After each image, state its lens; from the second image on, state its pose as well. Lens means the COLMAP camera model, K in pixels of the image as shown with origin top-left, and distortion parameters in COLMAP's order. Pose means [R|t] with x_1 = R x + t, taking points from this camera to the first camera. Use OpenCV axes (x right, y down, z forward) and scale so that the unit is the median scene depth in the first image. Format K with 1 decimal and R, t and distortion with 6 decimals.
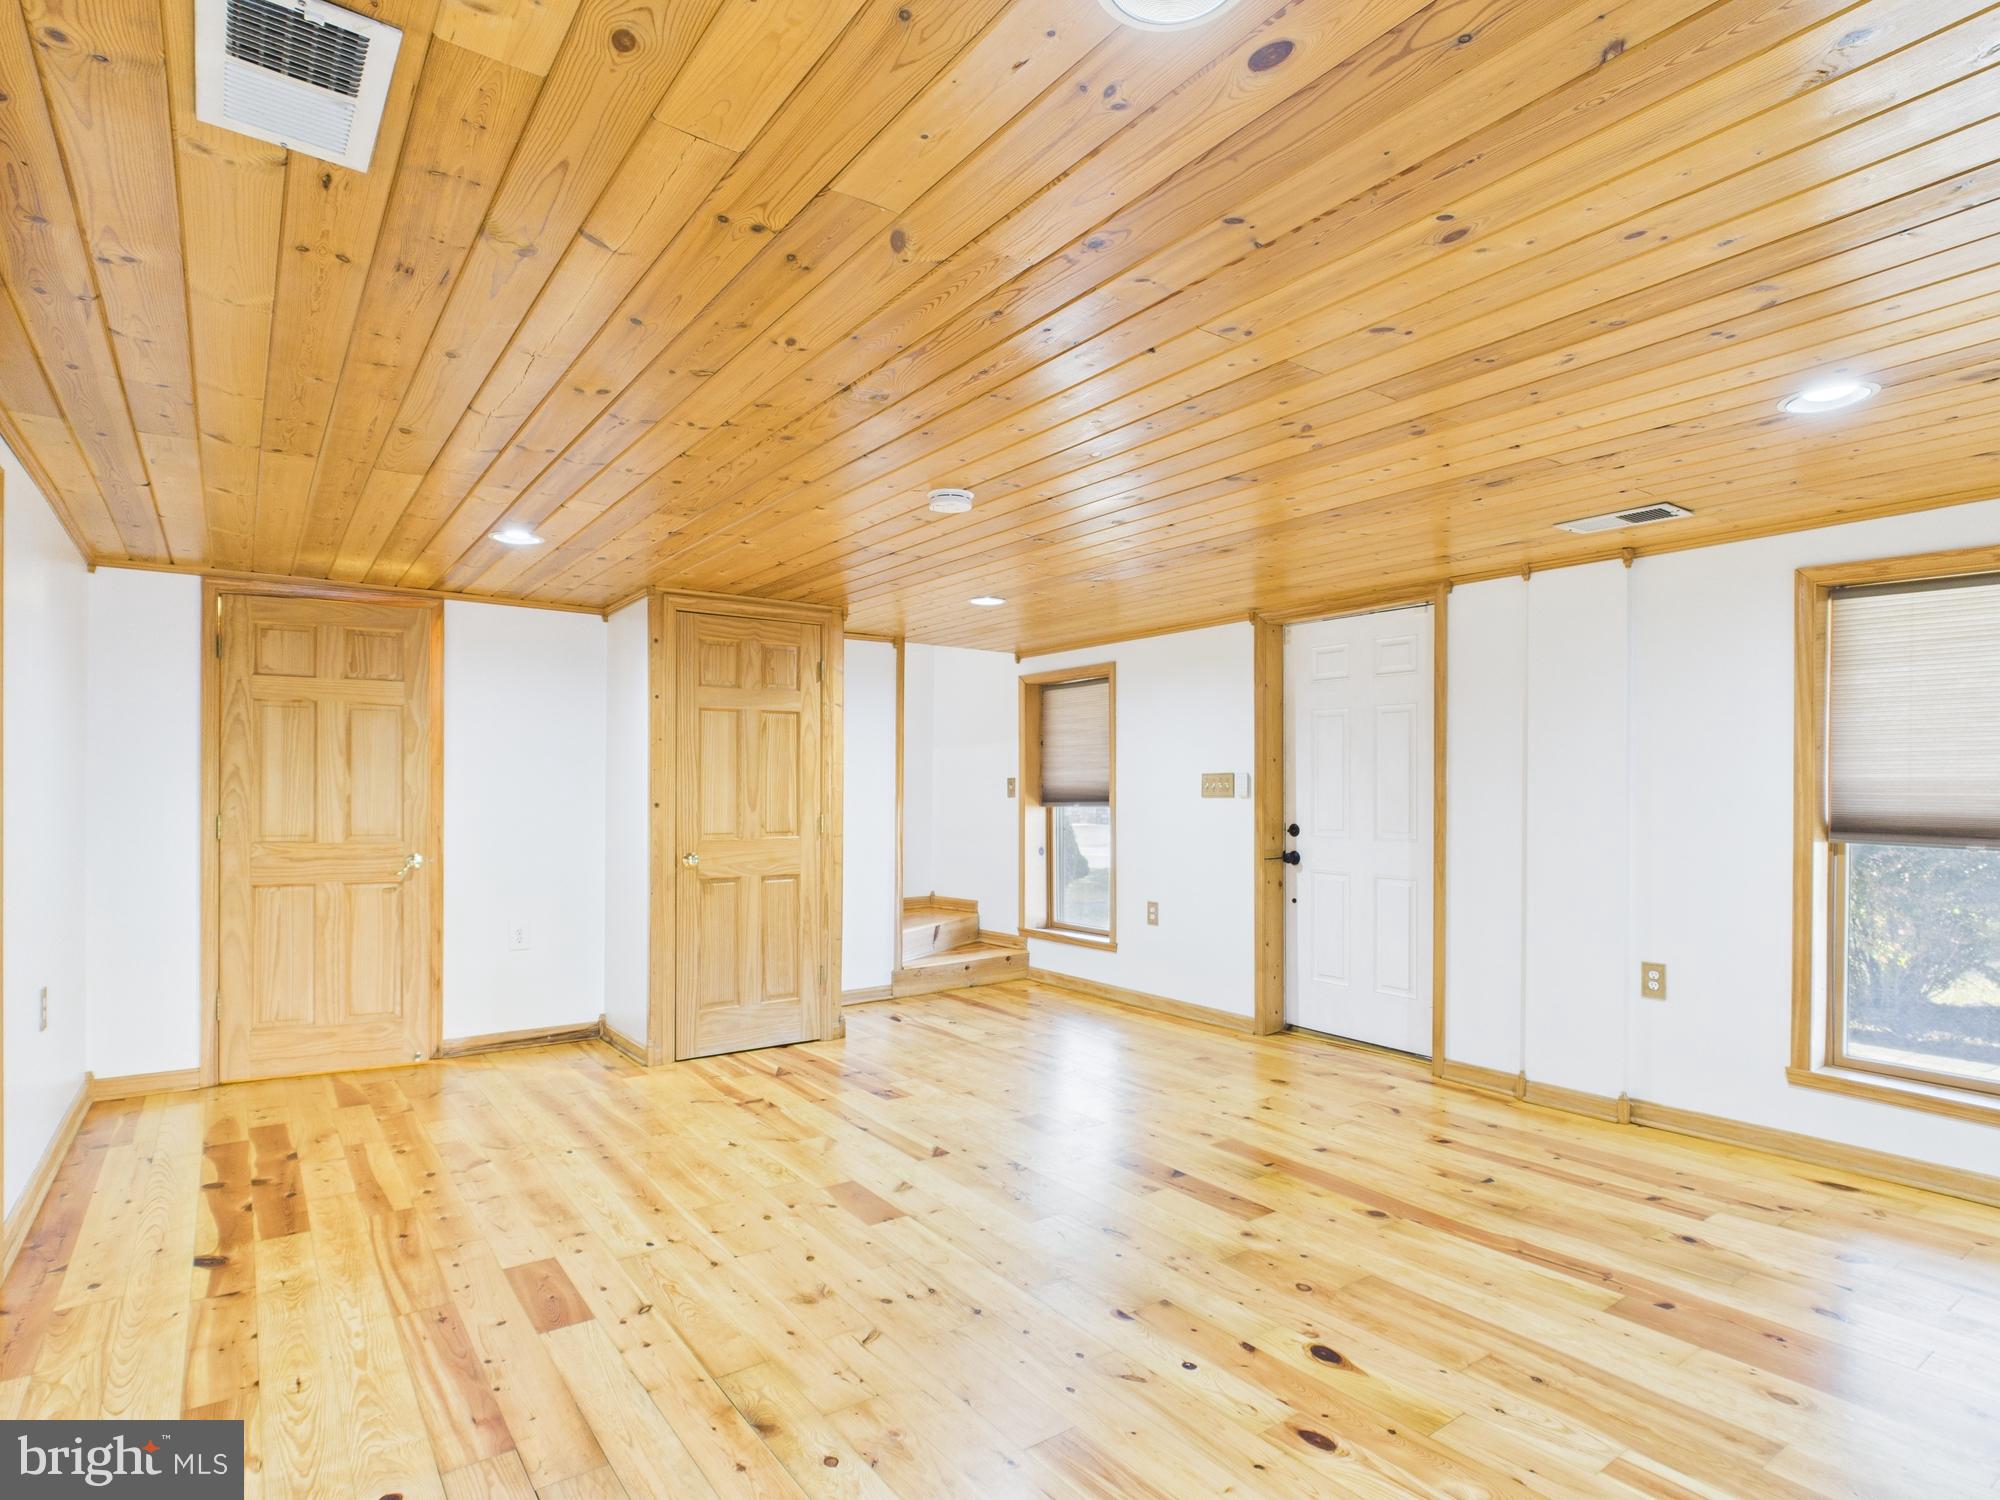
lens RADIAL K [[1049.1, 0, 1002.7], [0, 1049.1, 774.7], [0, 0, 1]] dist [-0.000255, 0.000779]
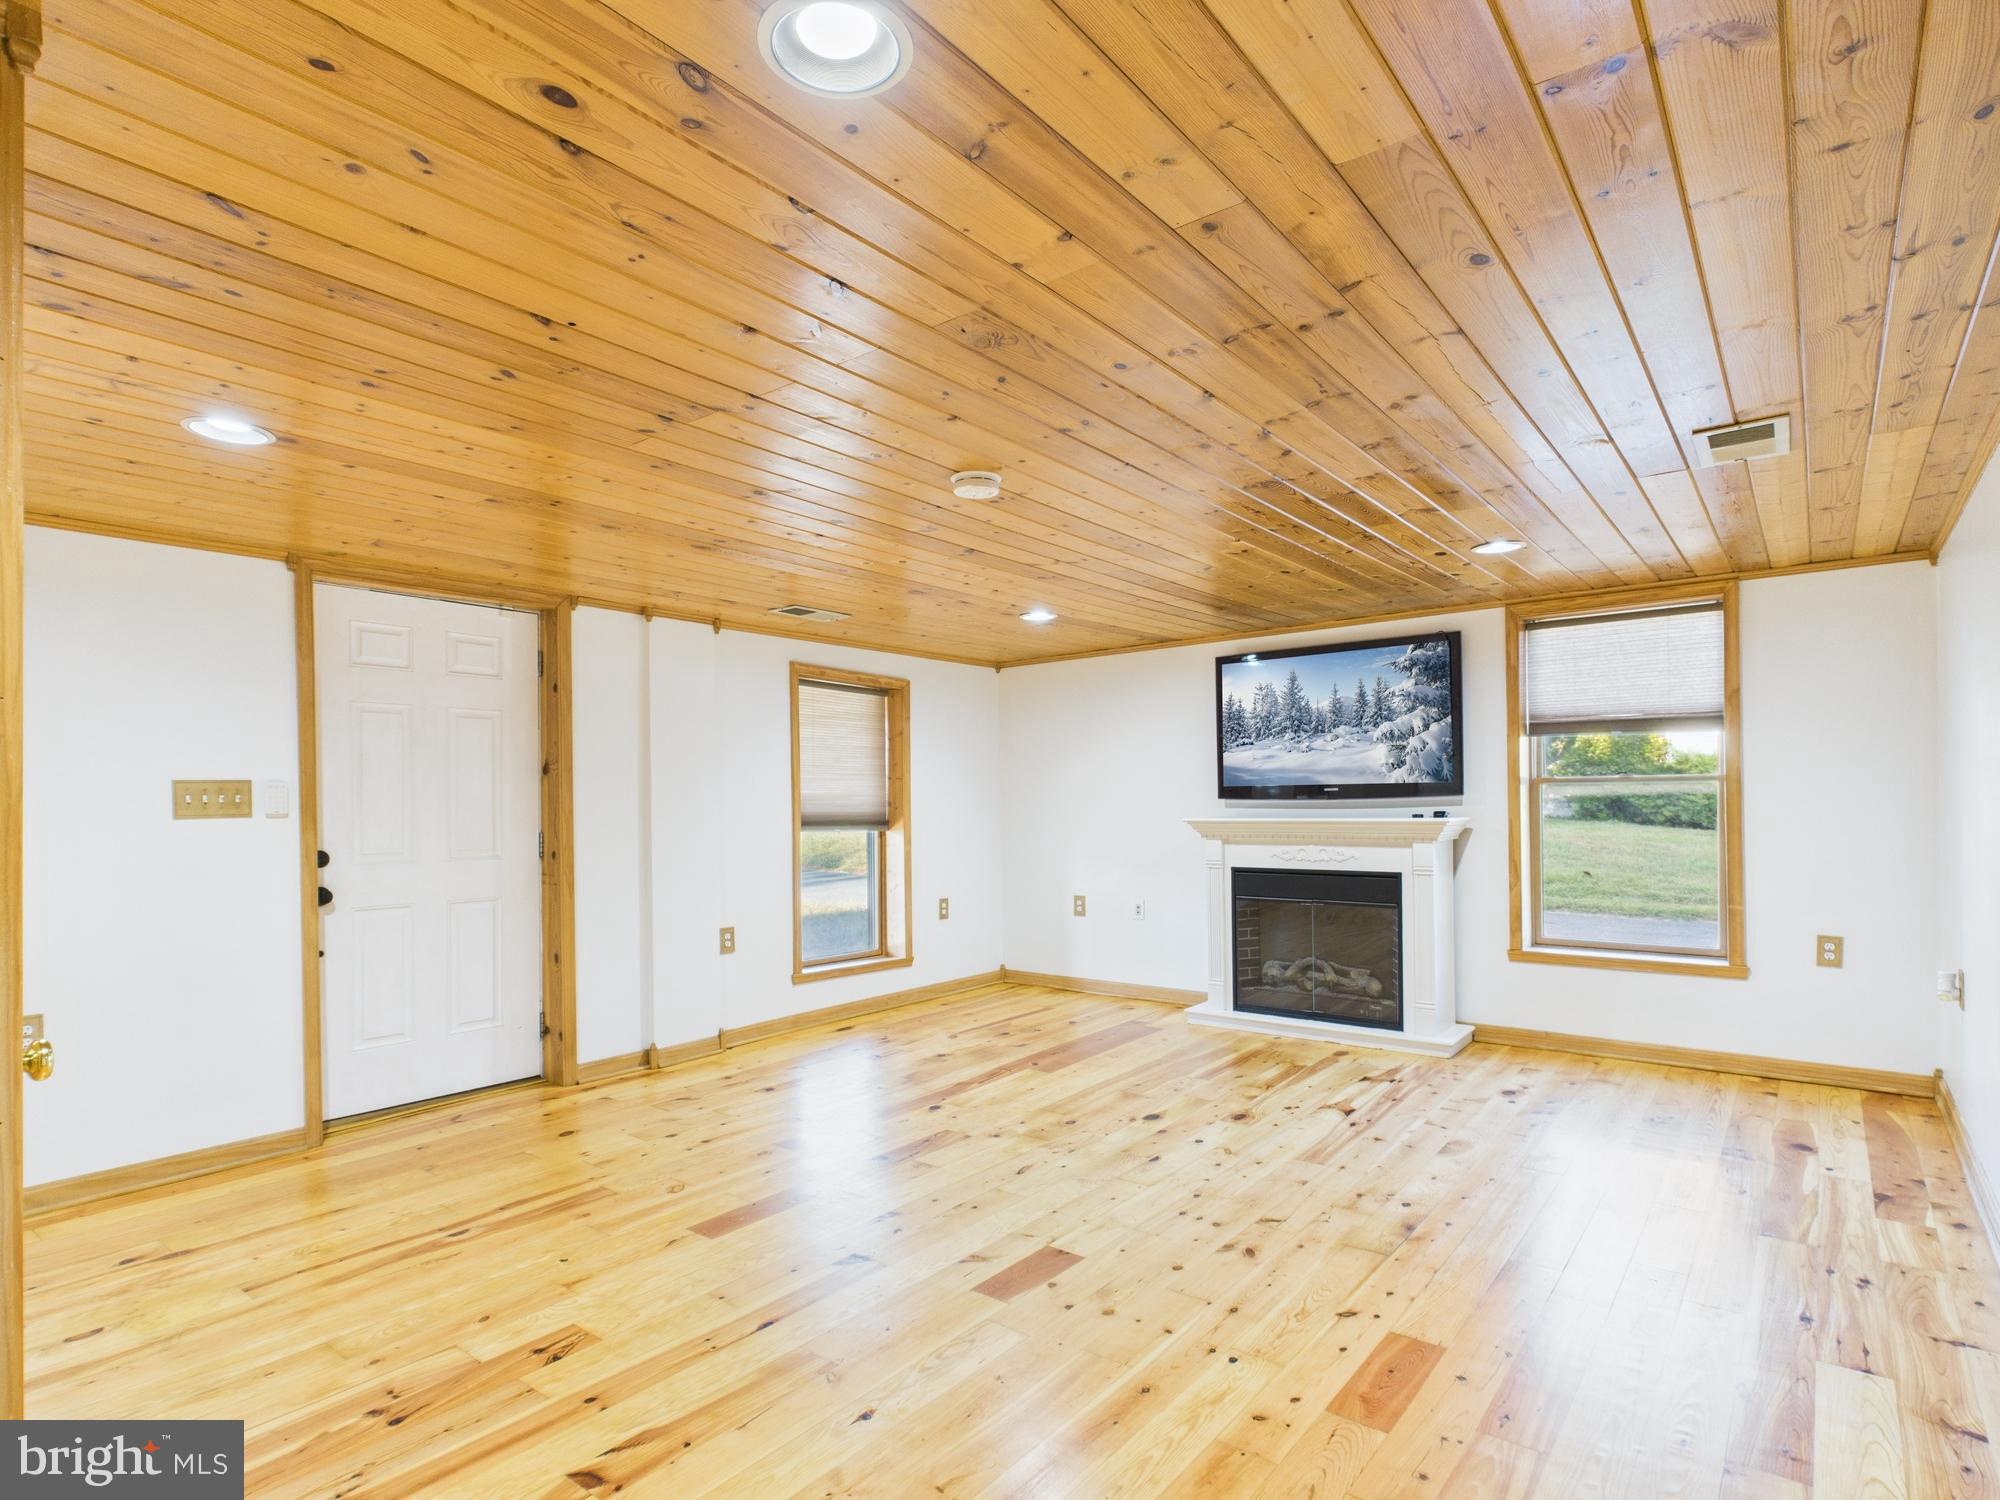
lens RADIAL K [[1035.4, 0, 999.6], [0, 1035.4, 797.5], [0, 0, 1]] dist [0.001316, 0.000215]
pose [[-0.261719, 0.002602, 0.965141, -0.778094], [-0.004208, 0.999984, -0.003837, 0.013940], [-0.965135, -0.005065, -0.261704, 1.017112]]
